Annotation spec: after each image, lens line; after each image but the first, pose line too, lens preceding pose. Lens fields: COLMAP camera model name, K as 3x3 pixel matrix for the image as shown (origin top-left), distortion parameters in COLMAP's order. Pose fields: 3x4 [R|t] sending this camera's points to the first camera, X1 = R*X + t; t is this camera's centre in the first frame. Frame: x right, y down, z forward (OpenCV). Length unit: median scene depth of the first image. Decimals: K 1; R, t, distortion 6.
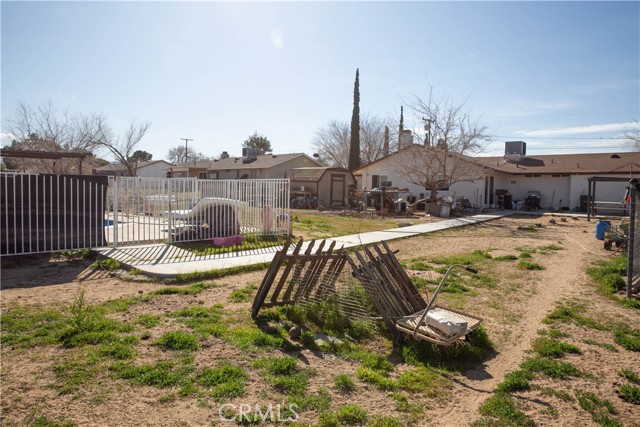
lens RADIAL K [[437.2, 0, 317.0], [0, 437.2, 212.2], [0, 0, 1]] dist [-0.108231, 0.085760]
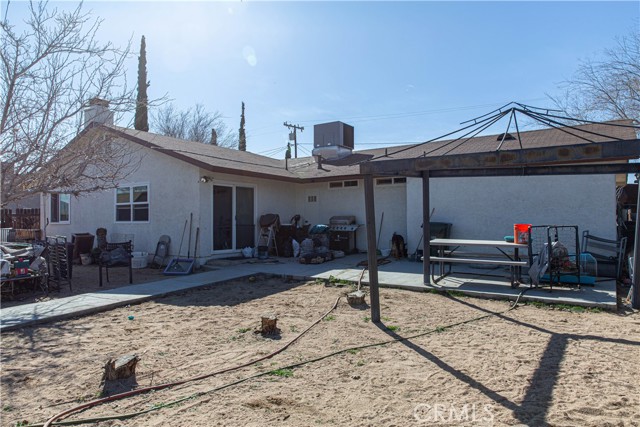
lens RADIAL K [[437.2, 0, 317.0], [0, 437.2, 212.2], [0, 0, 1]] dist [-0.108231, 0.085760]
pose [[0.992647, -0.016627, 0.119899, 0.435073], [0.025319, 0.997131, -0.071341, -0.021025], [-0.118369, 0.073852, 0.990219, 0.549838]]
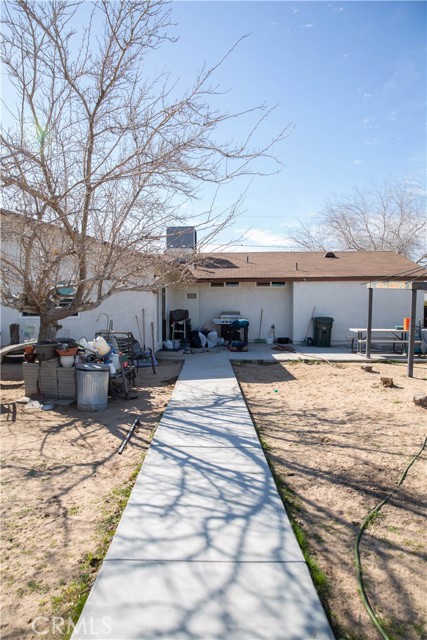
lens RADIAL K [[437.2, 0, 213.5], [0, 437.2, 320.0], [0, 0, 1]] dist [-0.108231, 0.085760]
pose [[0.789404, -0.034934, 0.612879, 0.147099], [0.051208, 0.998647, -0.009034, -0.035045], [-0.611734, 0.038515, 0.790125, 0.582705]]
